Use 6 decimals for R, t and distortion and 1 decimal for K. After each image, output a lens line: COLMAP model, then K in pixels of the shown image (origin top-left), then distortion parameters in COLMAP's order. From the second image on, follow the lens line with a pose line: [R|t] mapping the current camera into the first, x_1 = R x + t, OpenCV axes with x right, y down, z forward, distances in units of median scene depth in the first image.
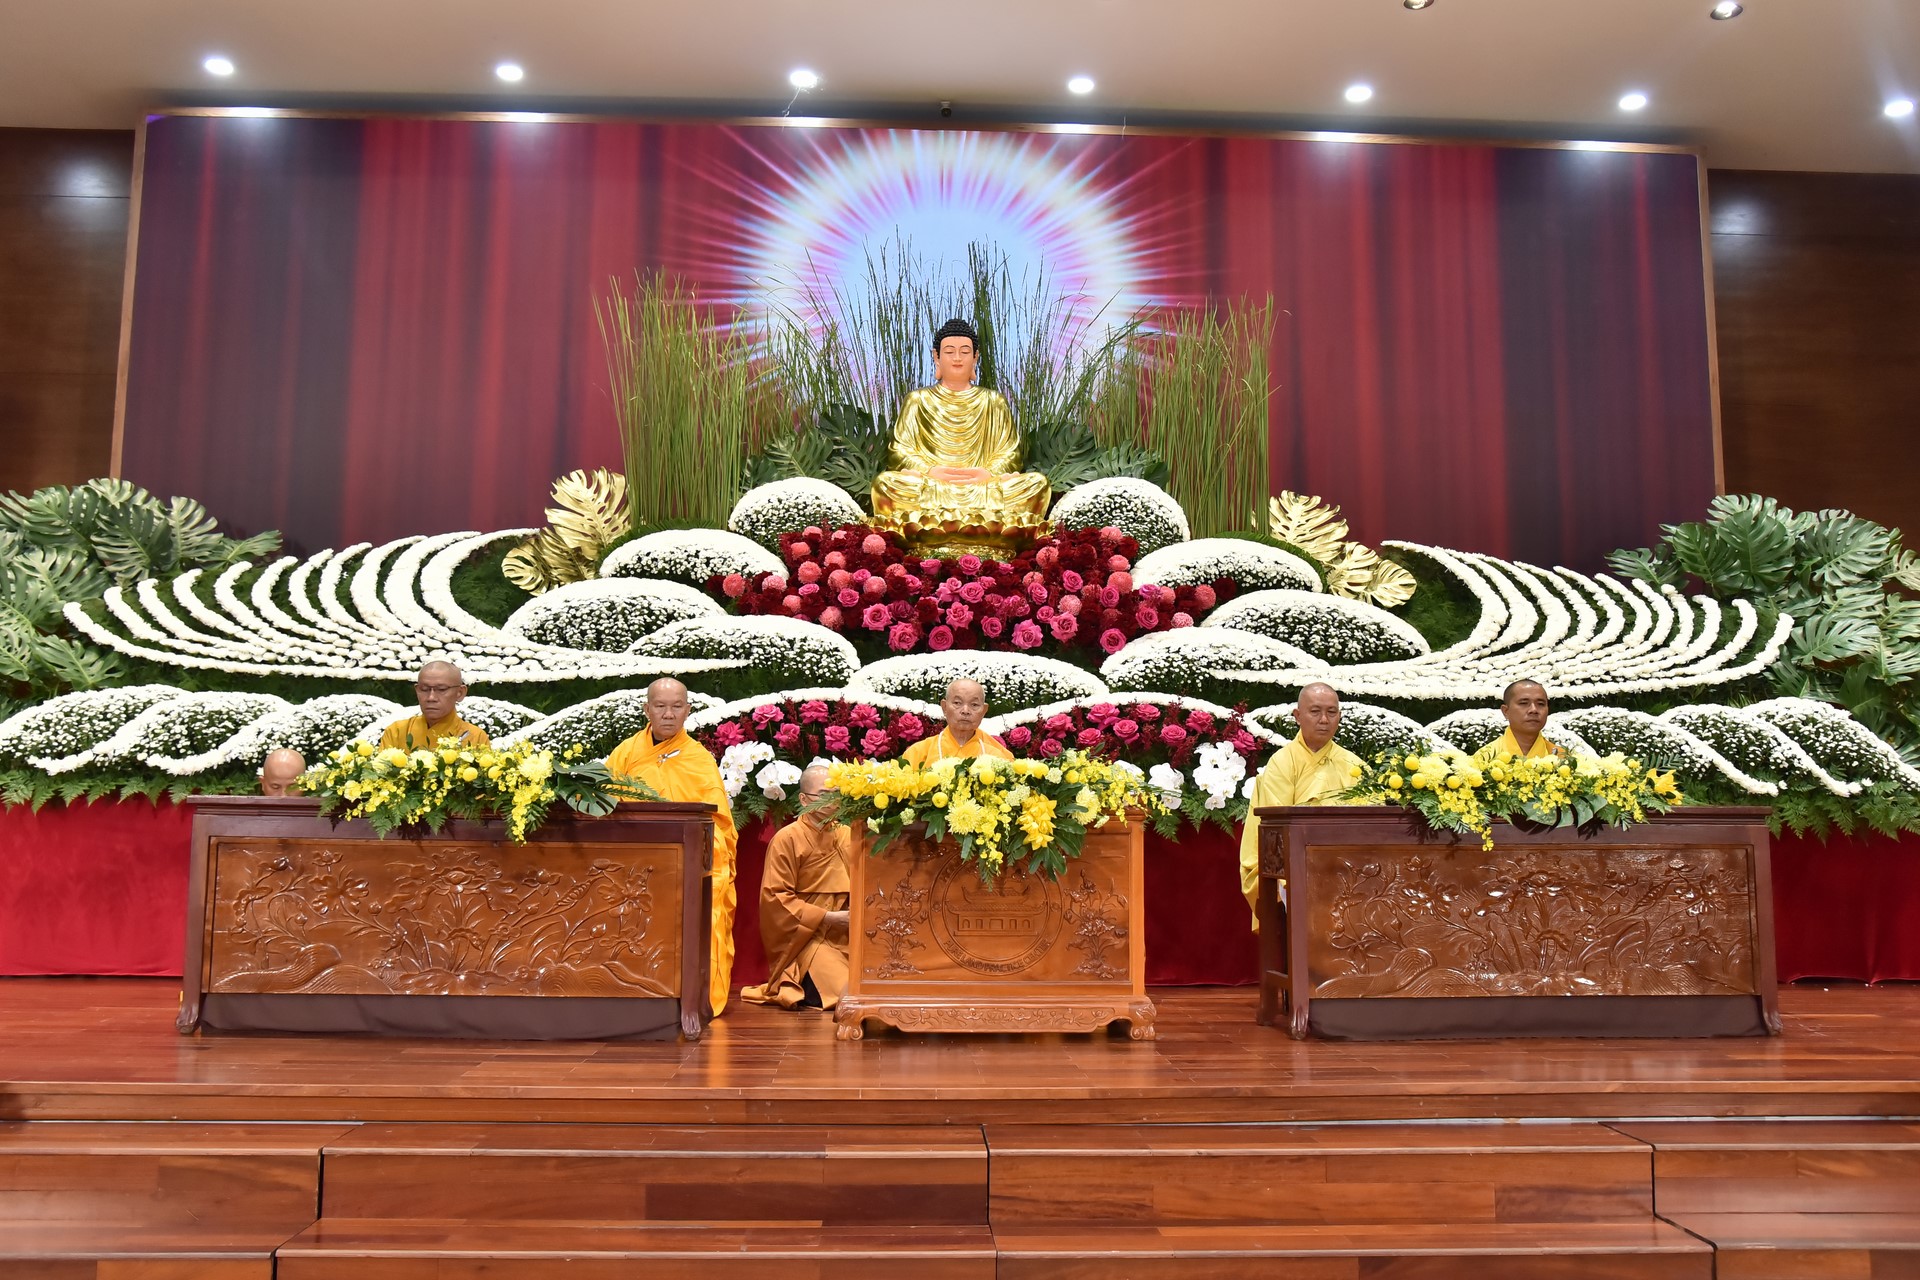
lens RADIAL K [[1459.4, 0, 960.0], [0, 1459.4, 640.0], [0, 0, 1]] dist [-0.056986, 0.001955]
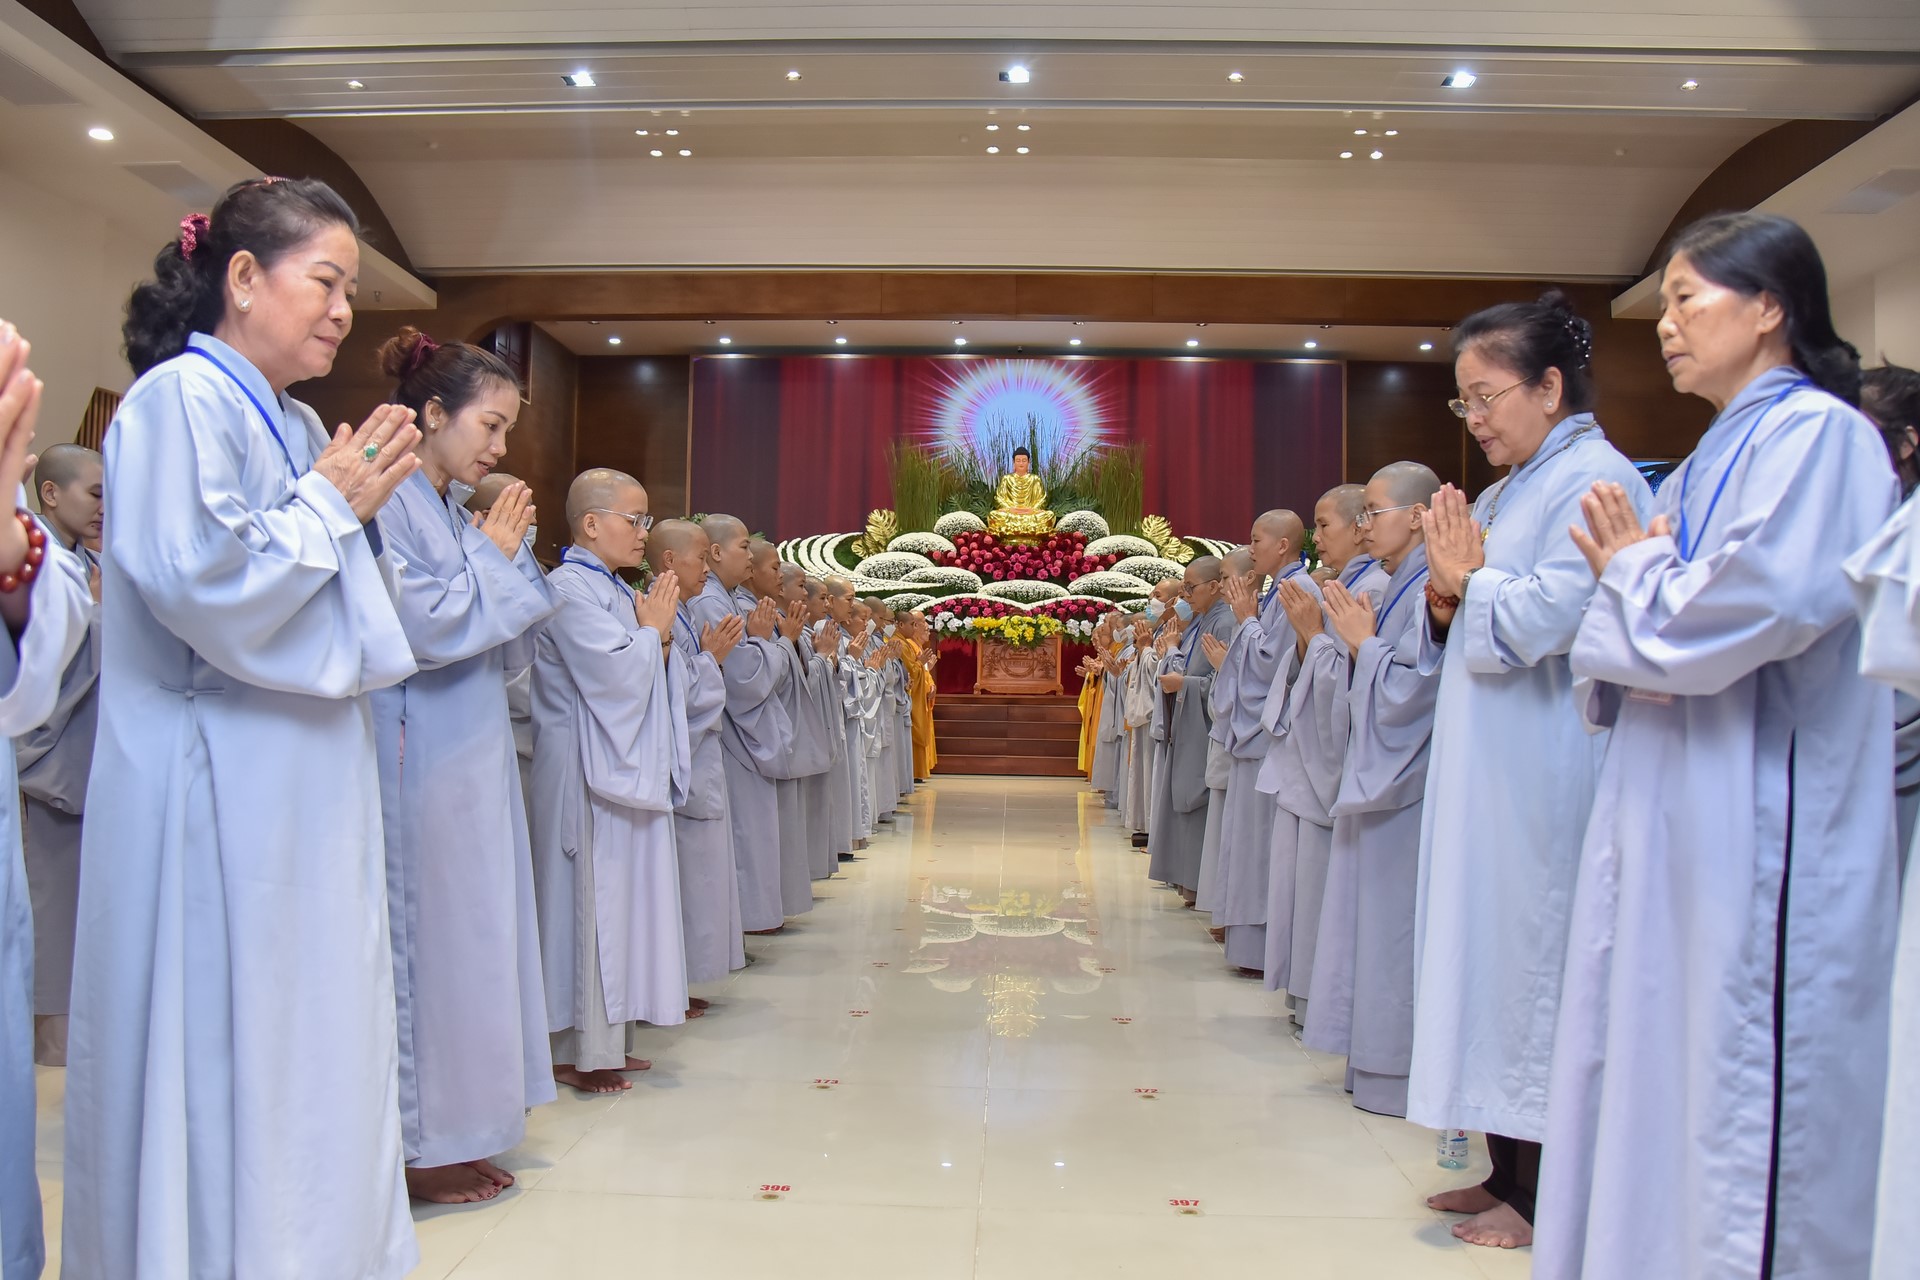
lens RADIAL K [[1343.4, 0, 960.0], [0, 1343.4, 640.0], [0, 0, 1]] dist [-0.111943, 0.084782]
pose [[0.994845, 0.007045, -0.101166, 0.143495], [0.001557, 0.996405, 0.084701, -0.091926], [0.101399, -0.084422, 0.991257, -1.501191]]
